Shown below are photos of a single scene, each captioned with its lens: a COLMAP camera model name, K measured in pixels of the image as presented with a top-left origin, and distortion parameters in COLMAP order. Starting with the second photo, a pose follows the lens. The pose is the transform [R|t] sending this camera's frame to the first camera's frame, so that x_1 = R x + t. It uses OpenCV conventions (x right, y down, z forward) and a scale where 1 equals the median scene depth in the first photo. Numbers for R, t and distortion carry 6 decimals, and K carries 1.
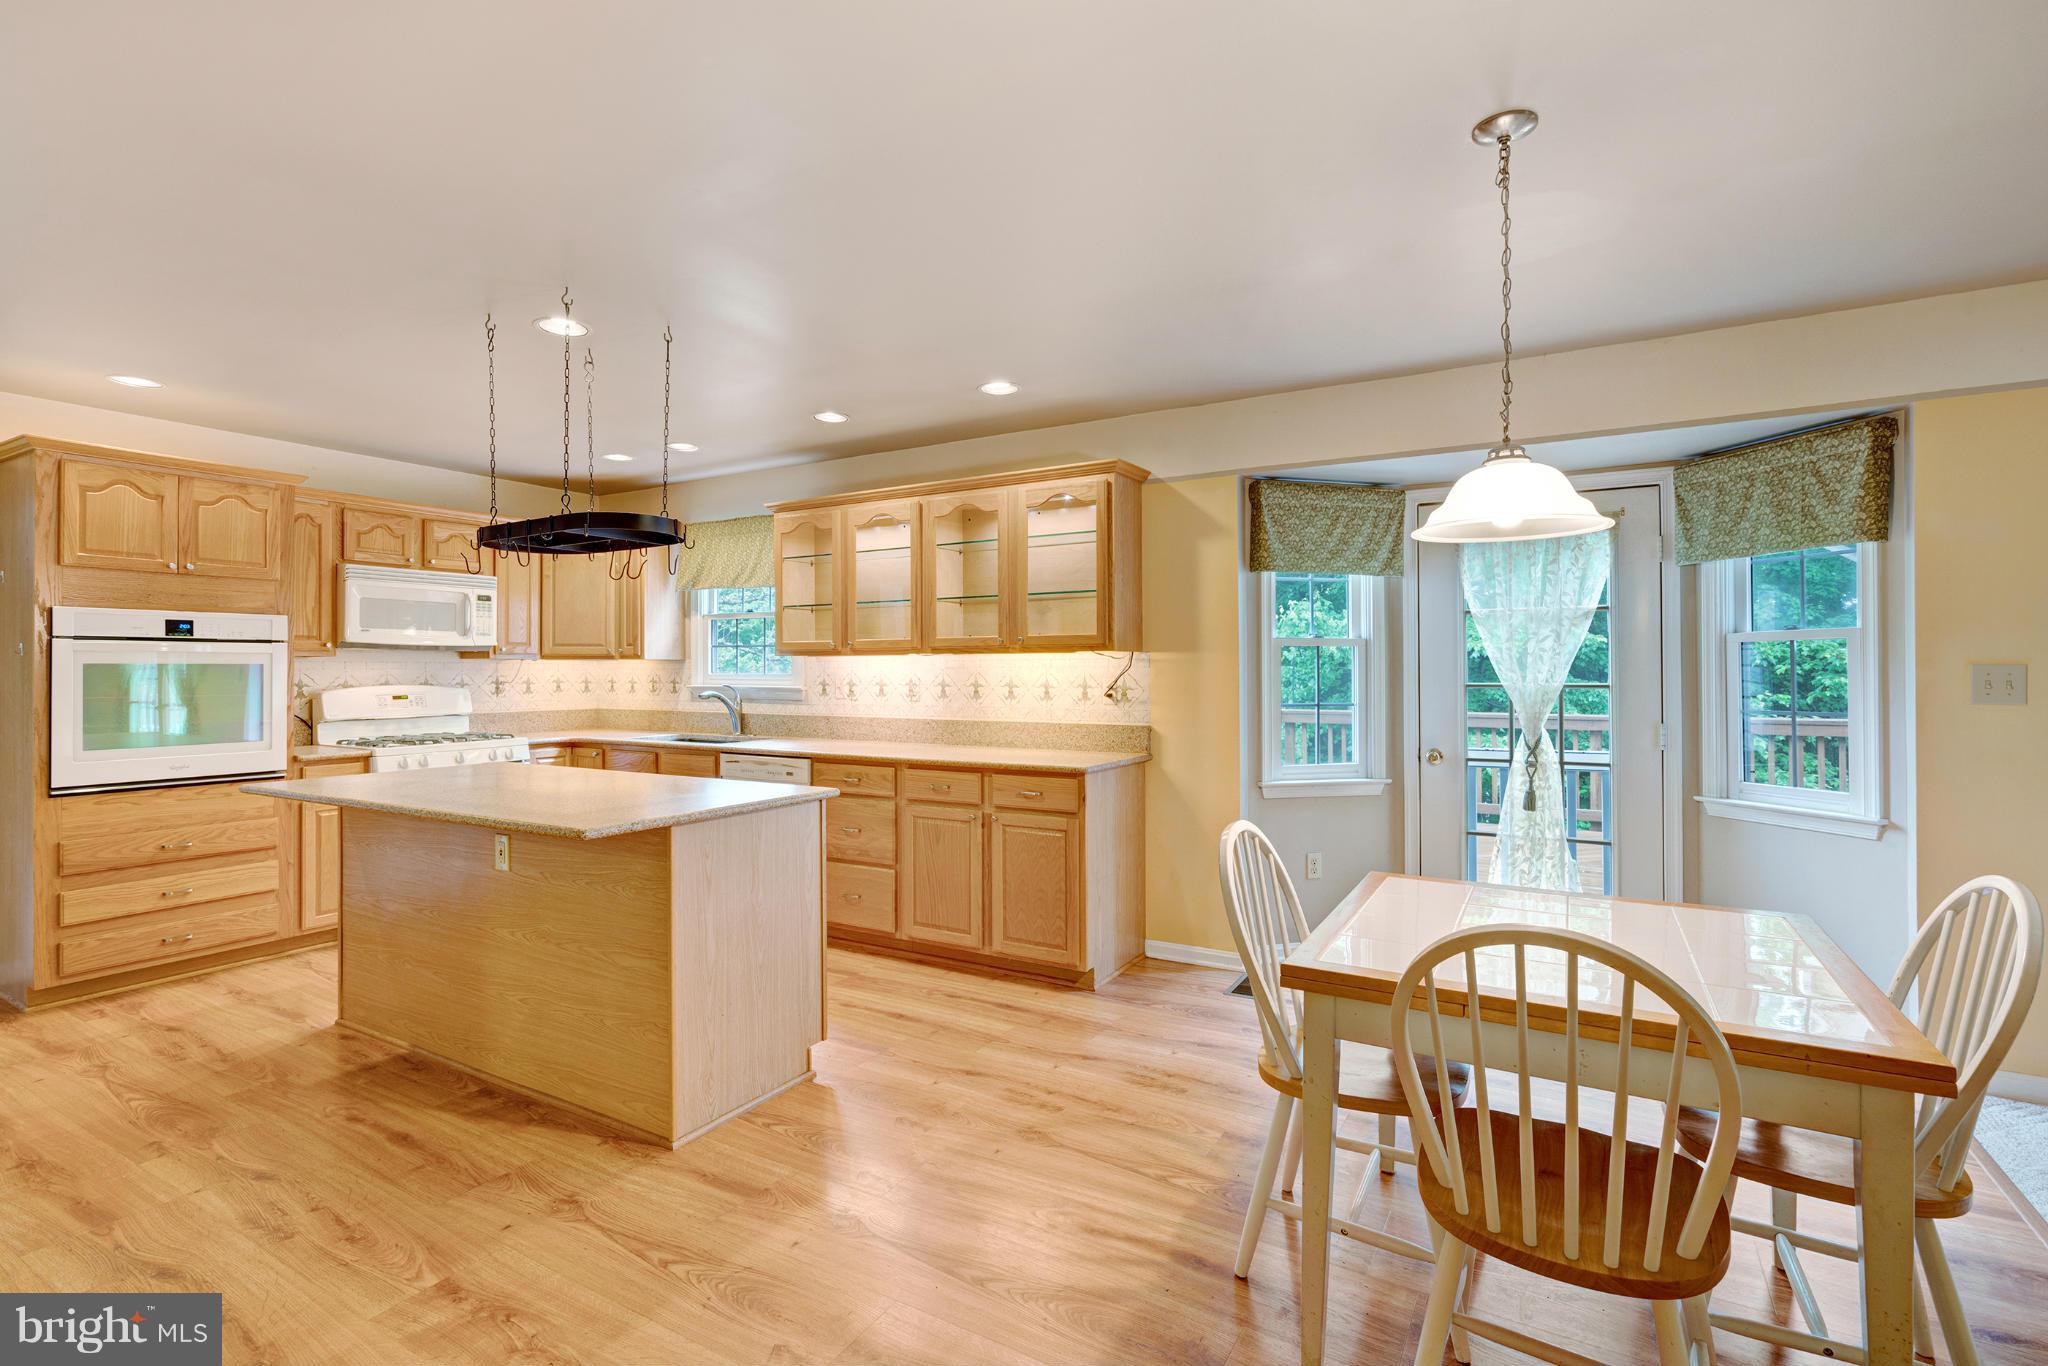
lens RADIAL K [[939.1, 0, 1021.8], [0, 939.1, 682.6], [0, 0, 1]] dist [-0.002613, 0.000401]
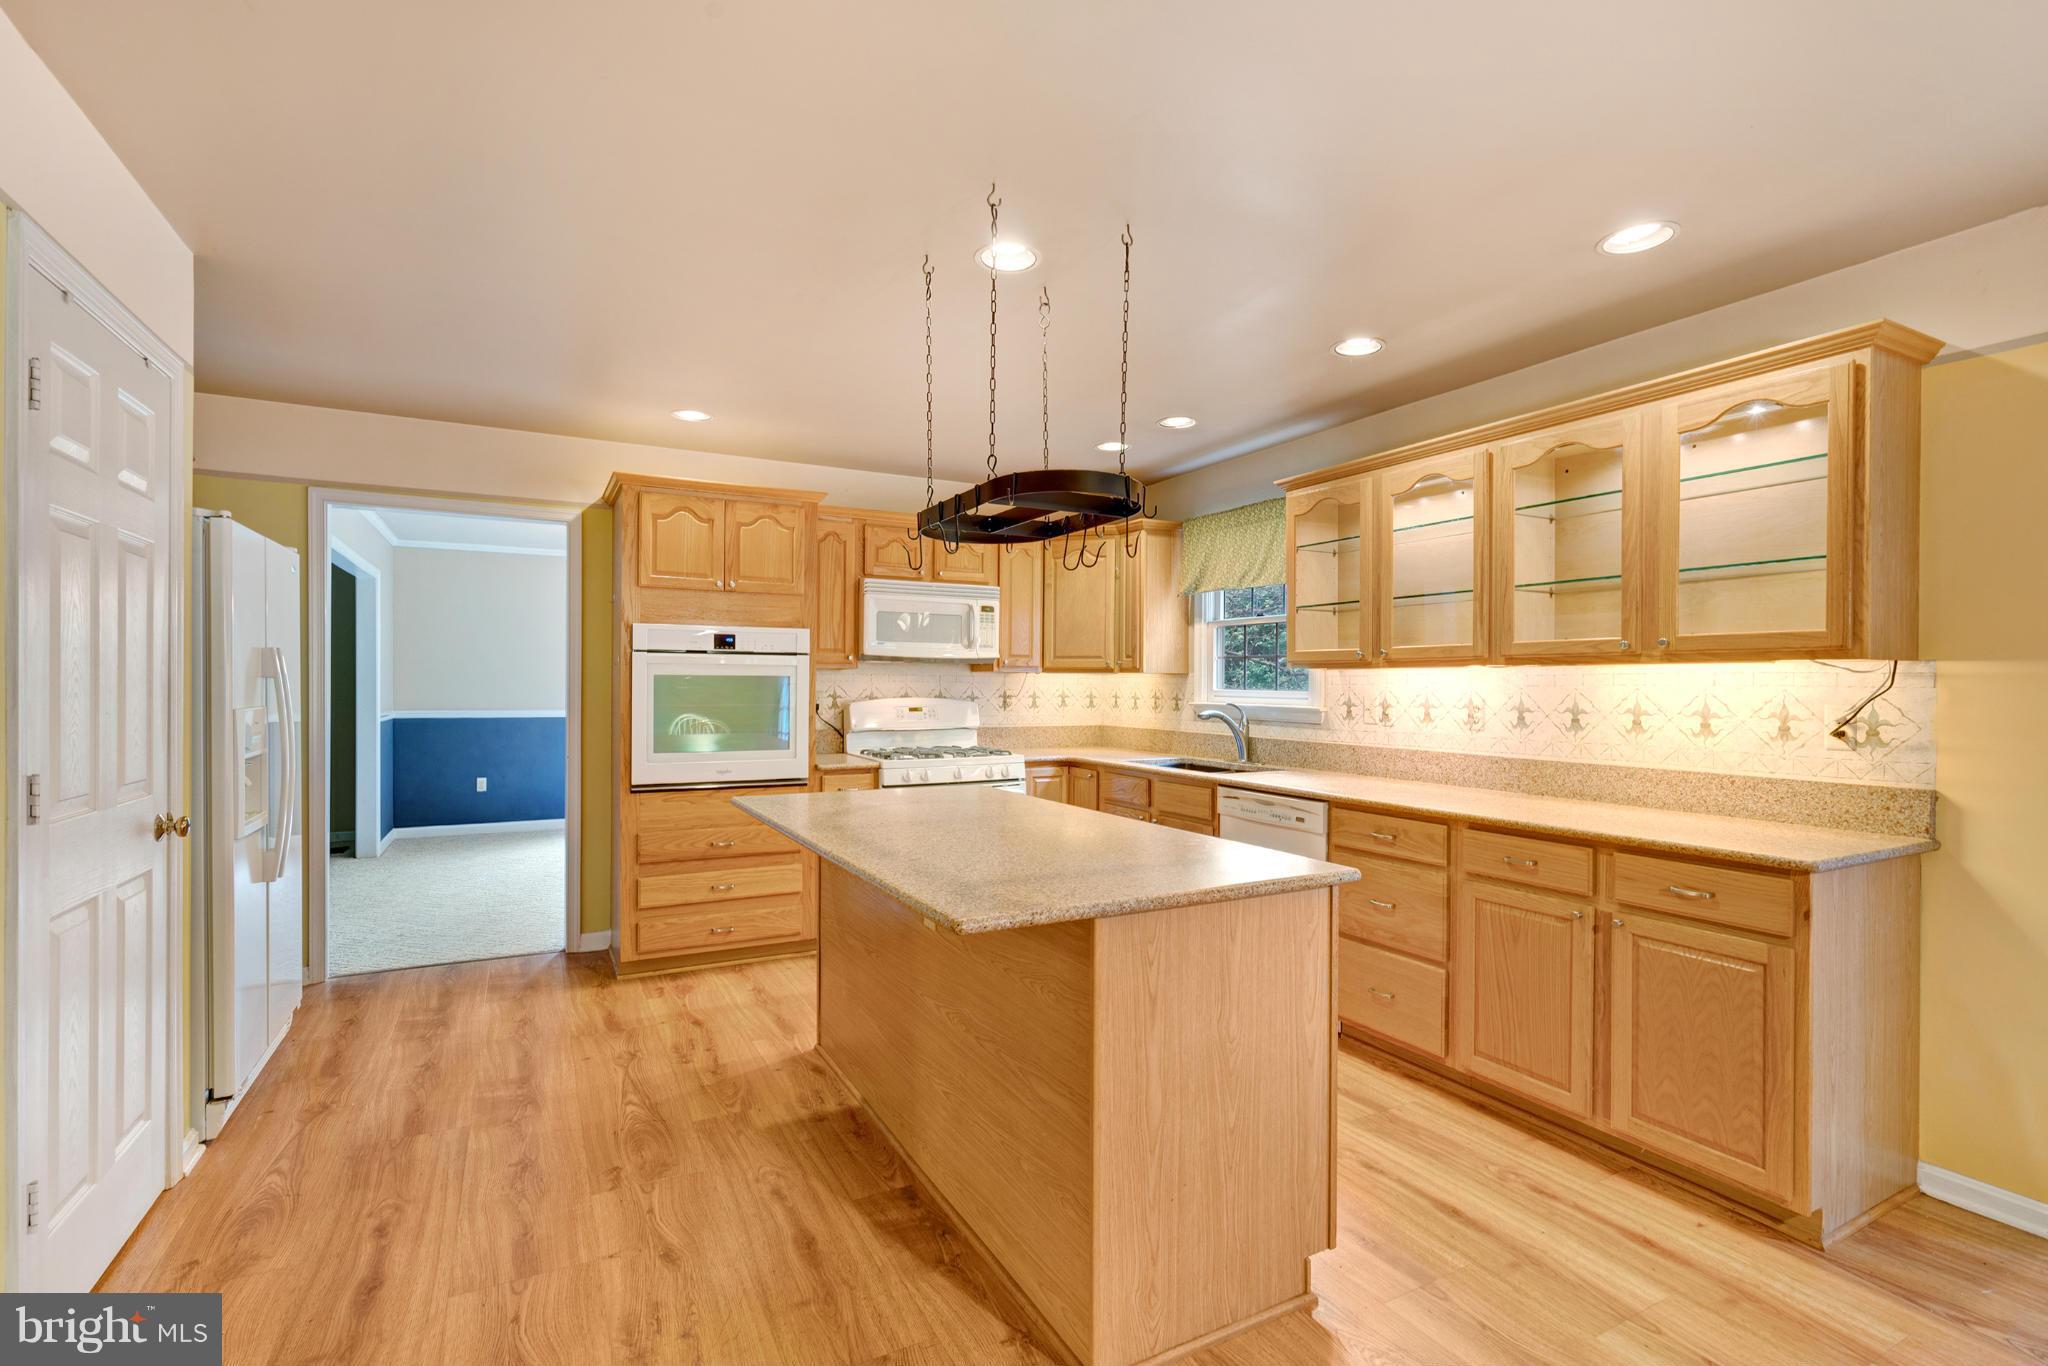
lens RADIAL K [[939.1, 0, 1021.8], [0, 939.1, 682.6], [0, 0, 1]] dist [-0.002613, 0.000401]
pose [[0.851252, 0.007573, -0.524702, -0.039250], [-0.016388, 0.999792, -0.012157, -0.003535], [0.524501, 0.018948, 0.851199, 0.235457]]
